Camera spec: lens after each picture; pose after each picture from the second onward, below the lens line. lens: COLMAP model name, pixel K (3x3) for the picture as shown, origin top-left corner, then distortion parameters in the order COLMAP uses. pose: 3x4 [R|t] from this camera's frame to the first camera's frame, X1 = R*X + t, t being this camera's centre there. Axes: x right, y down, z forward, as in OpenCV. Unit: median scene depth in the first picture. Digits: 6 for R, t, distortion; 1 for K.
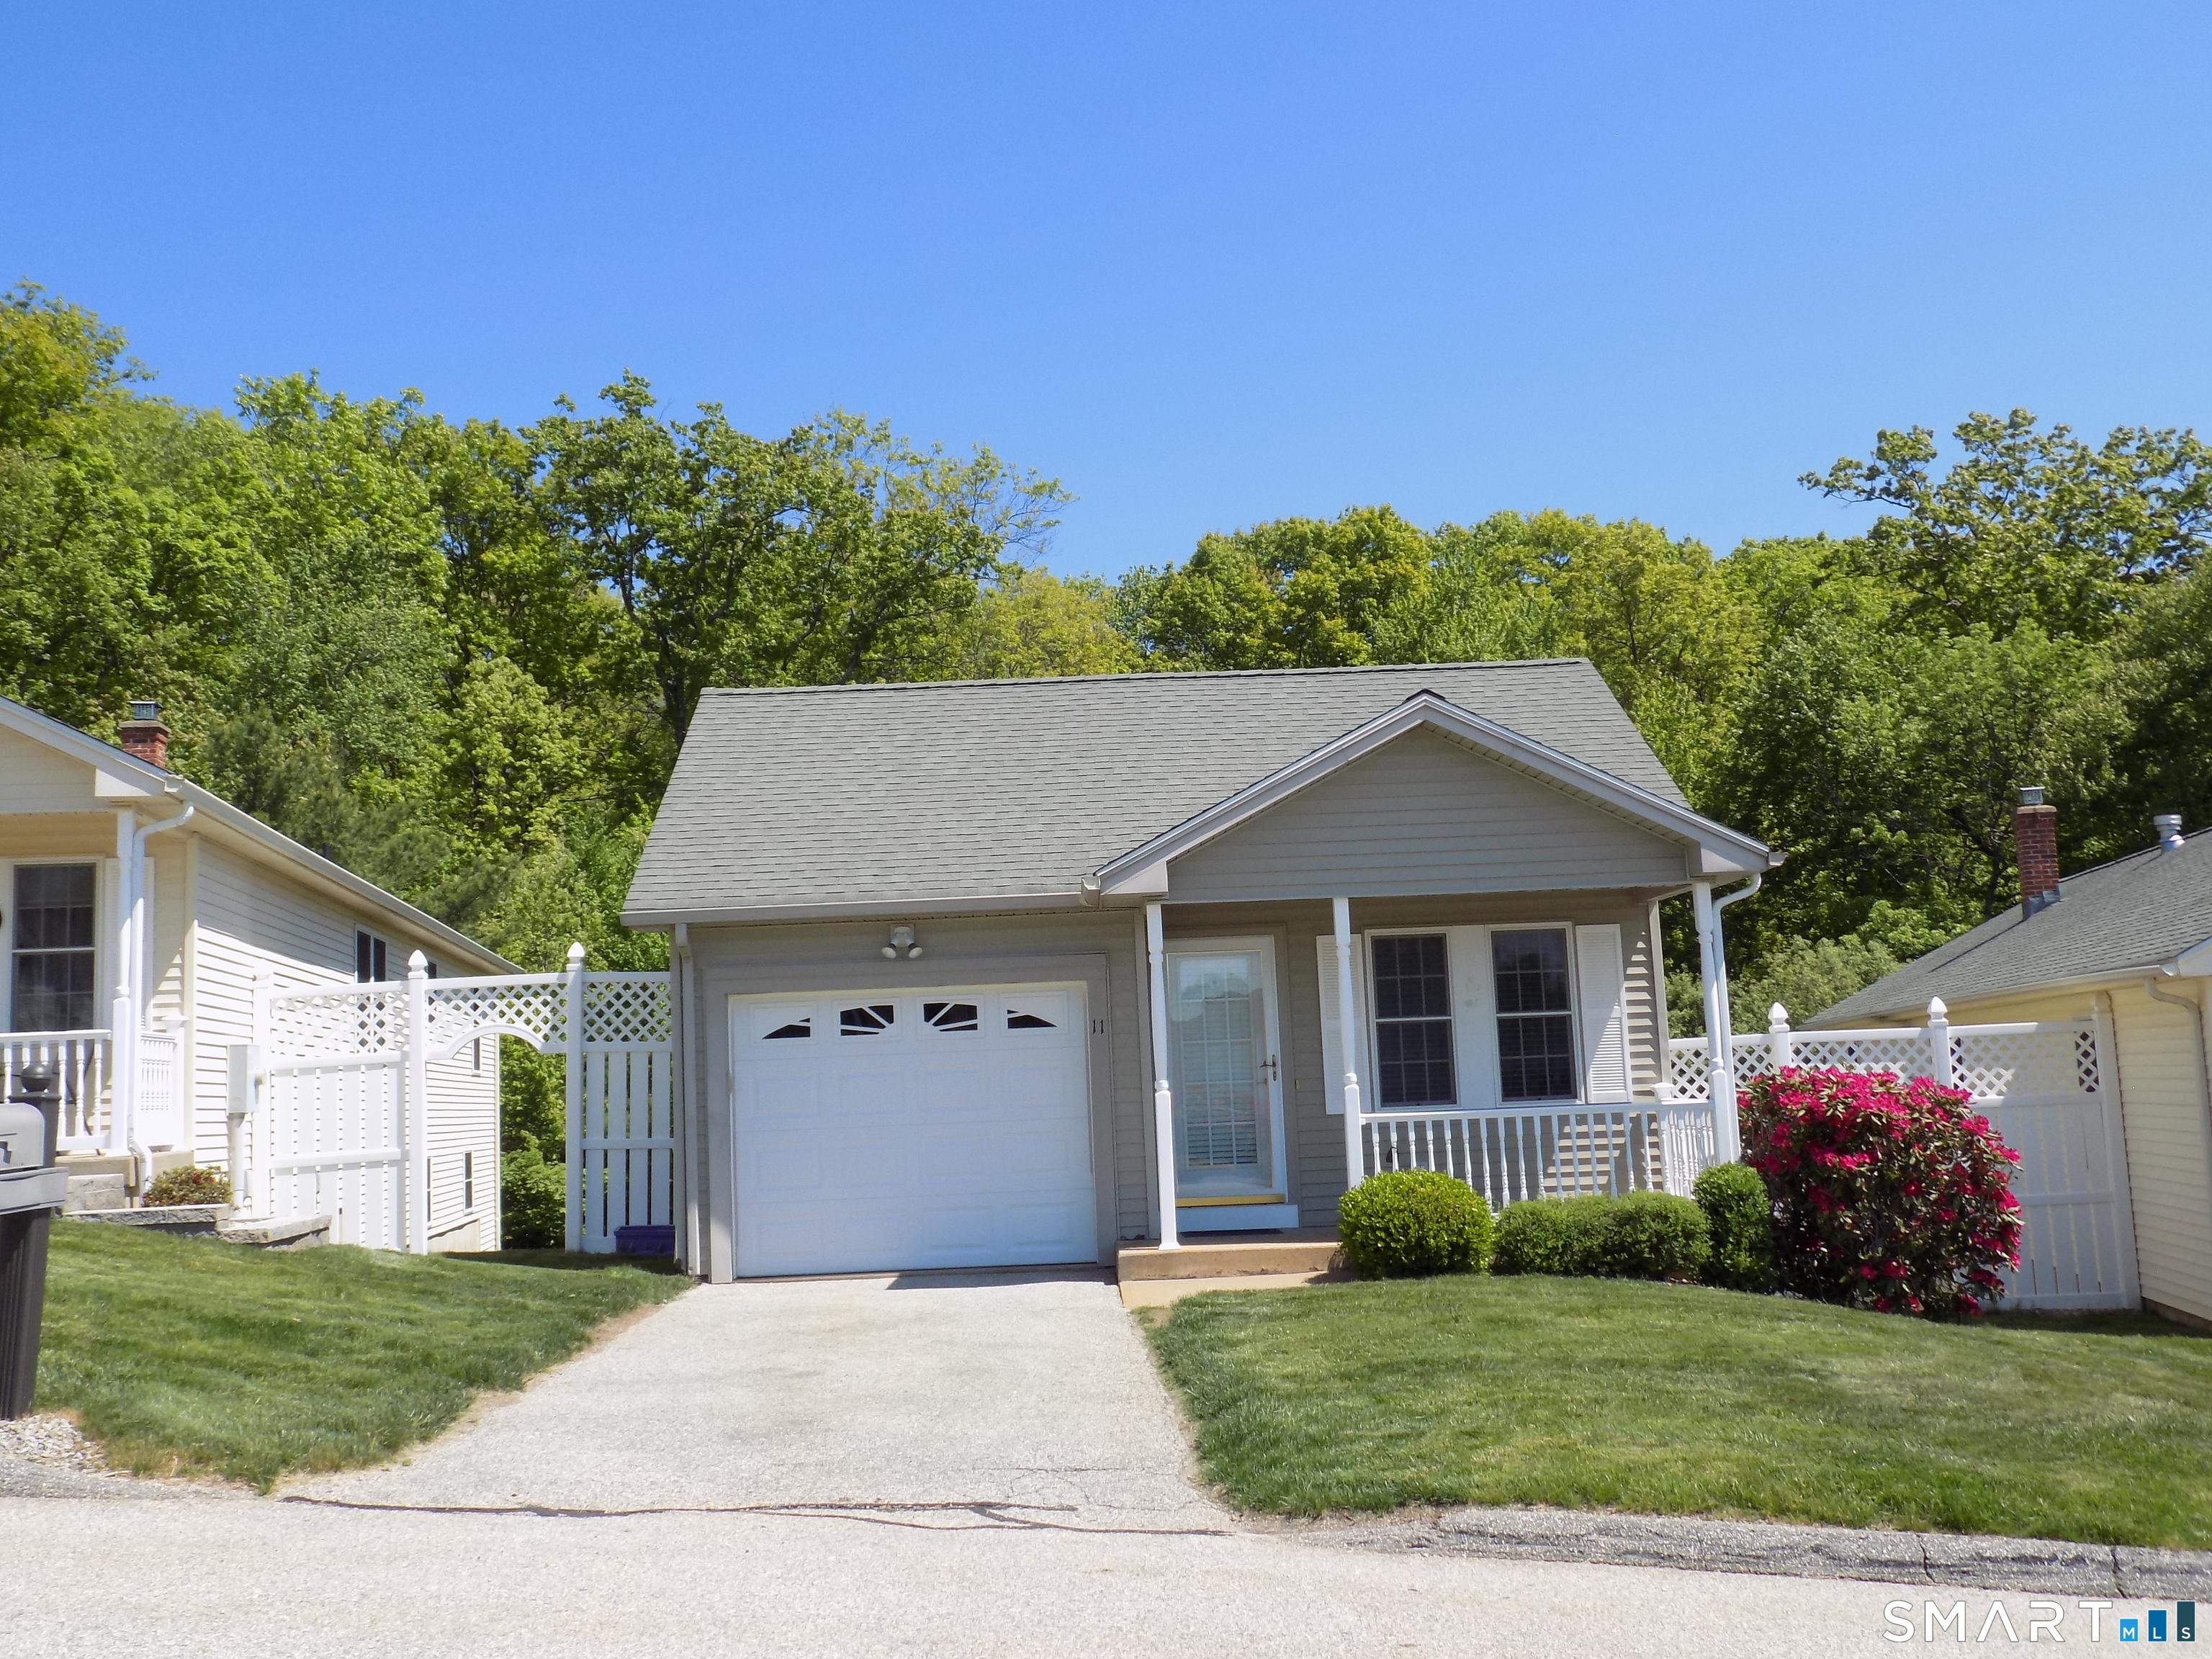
lens RADIAL K [[1948.0, 0, 1105.0], [0, 1948.0, 819.4], [0, 0, 1]] dist [-0.014130, -0.007903]
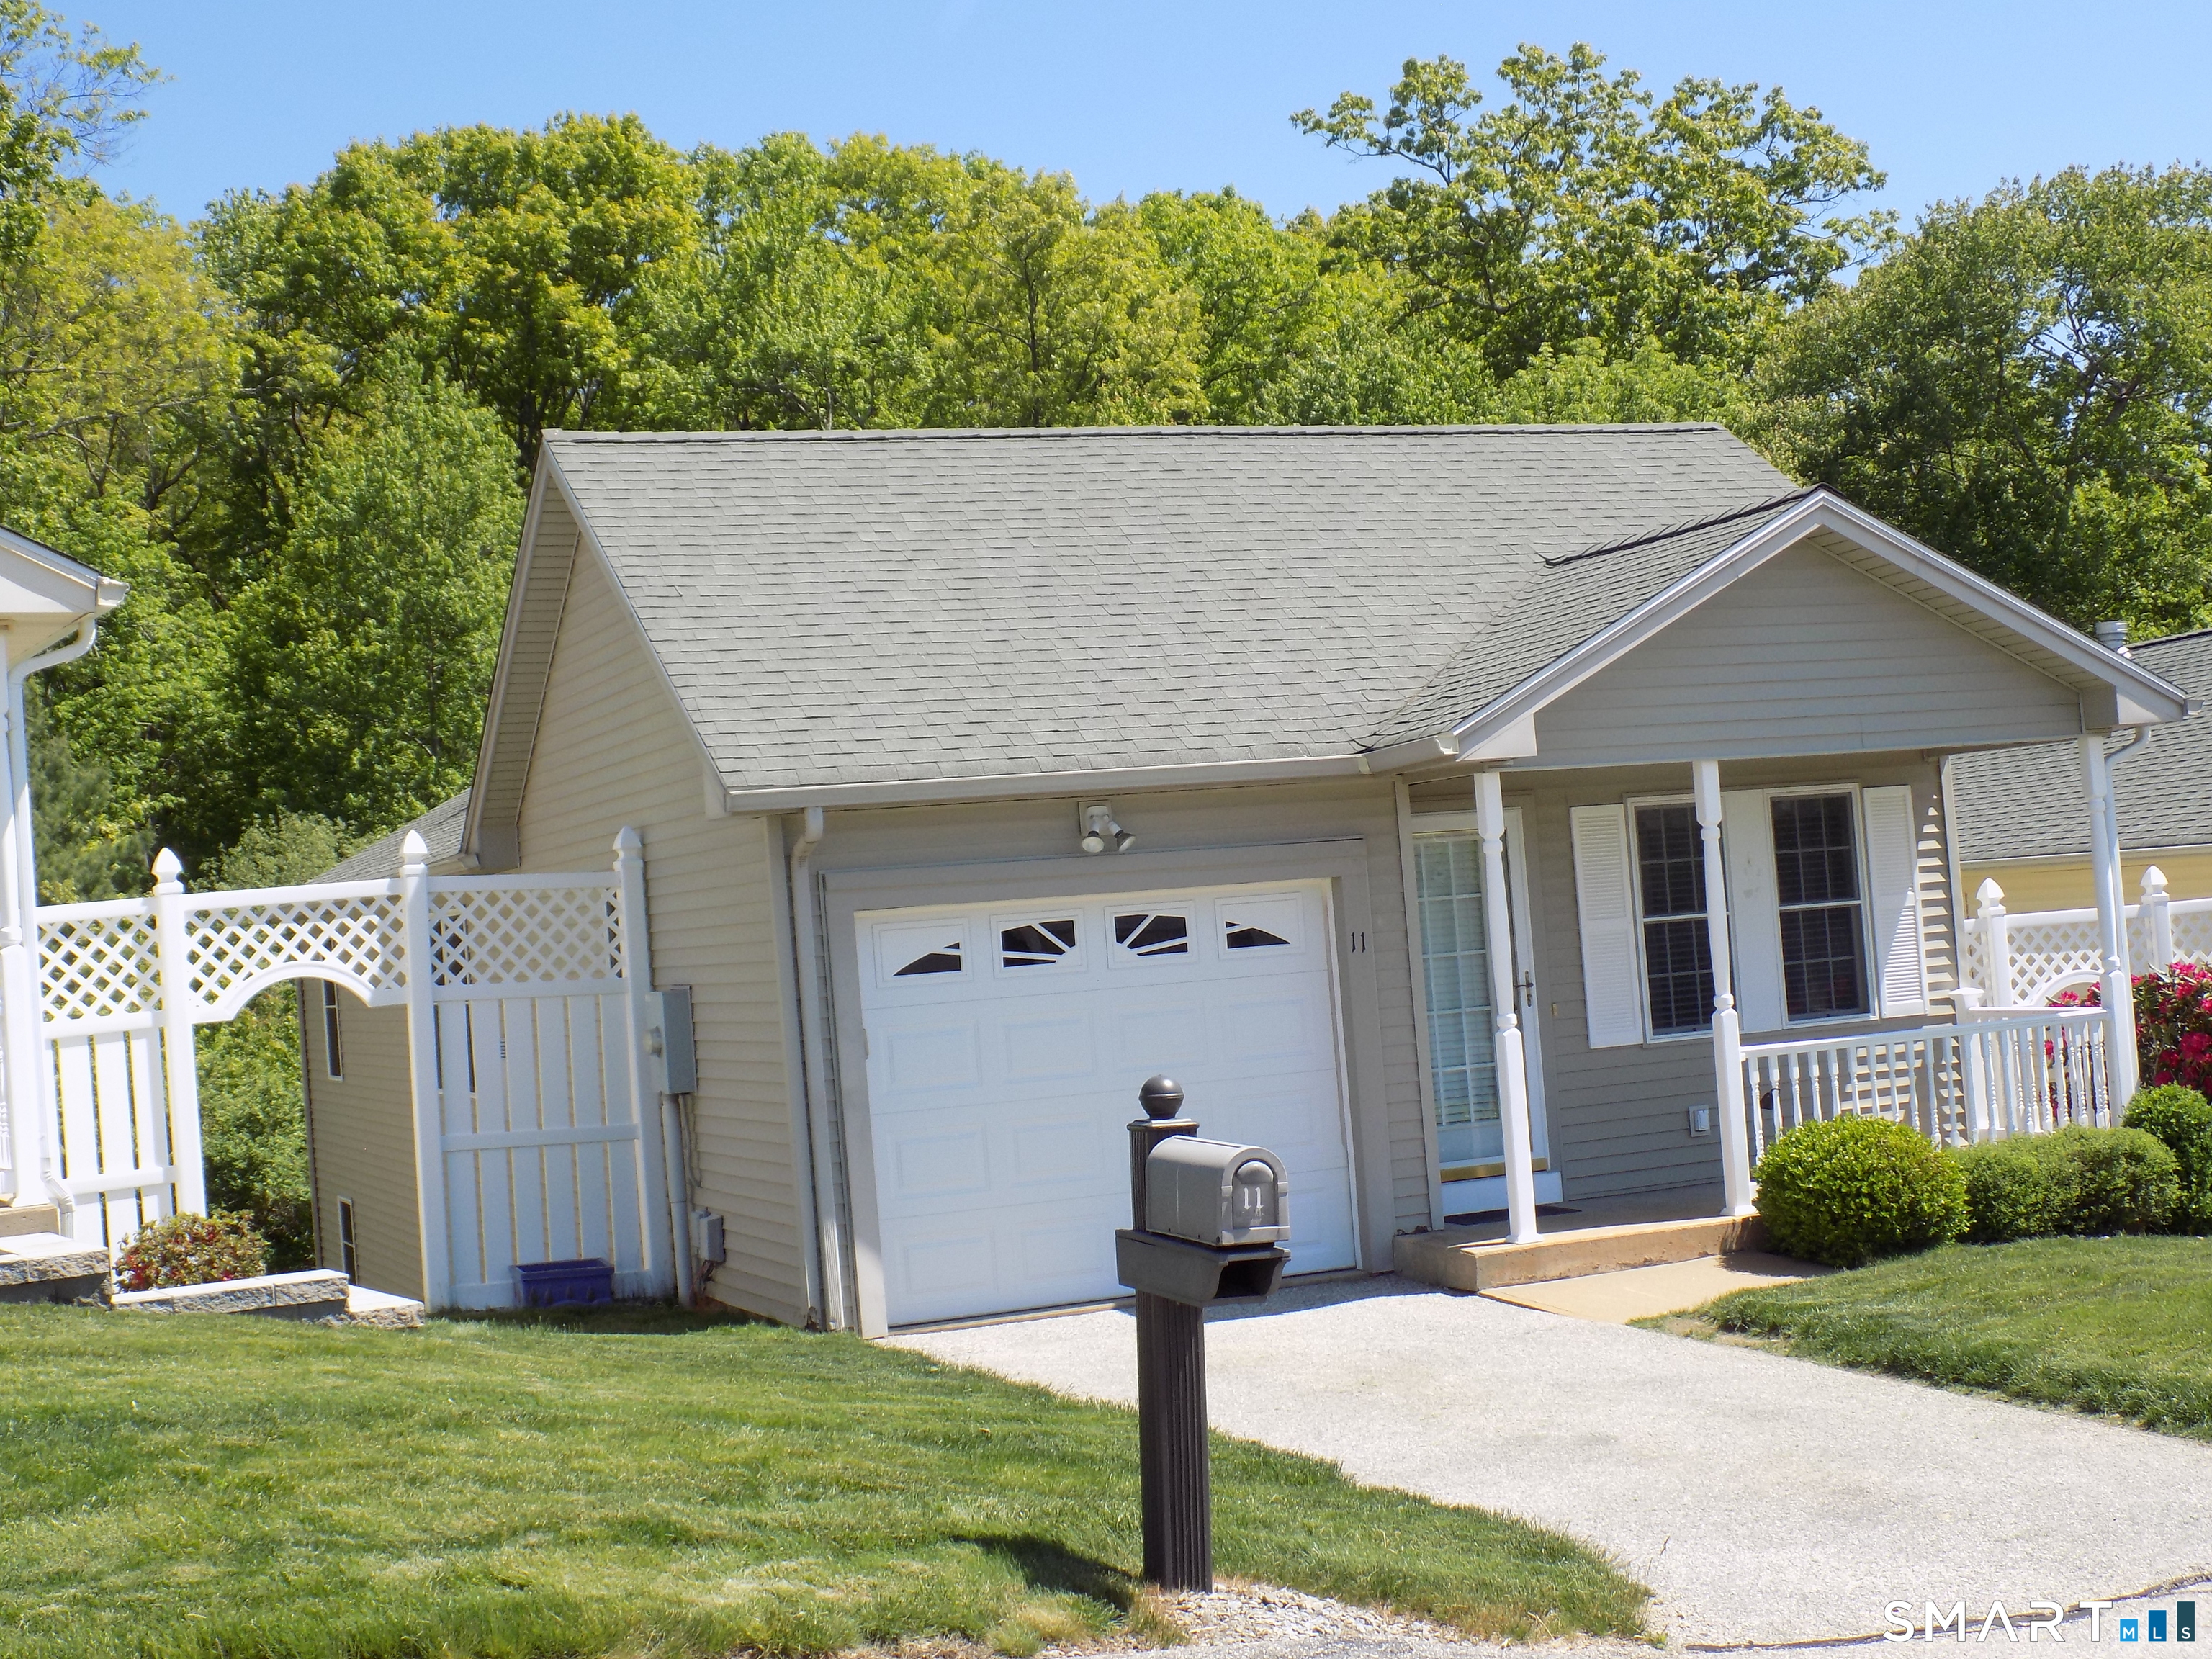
lens RADIAL K [[2917.2, 0, 1105.1], [0, 2917.2, 820.7], [0, 0, 1]] dist [-0.101327, 0.000000]
pose [[0.943767, -0.018536, 0.330092, -0.374175], [-0.008345, 0.996774, 0.079830, -0.018876], [-0.330507, -0.078096, 0.940567, 0.025353]]
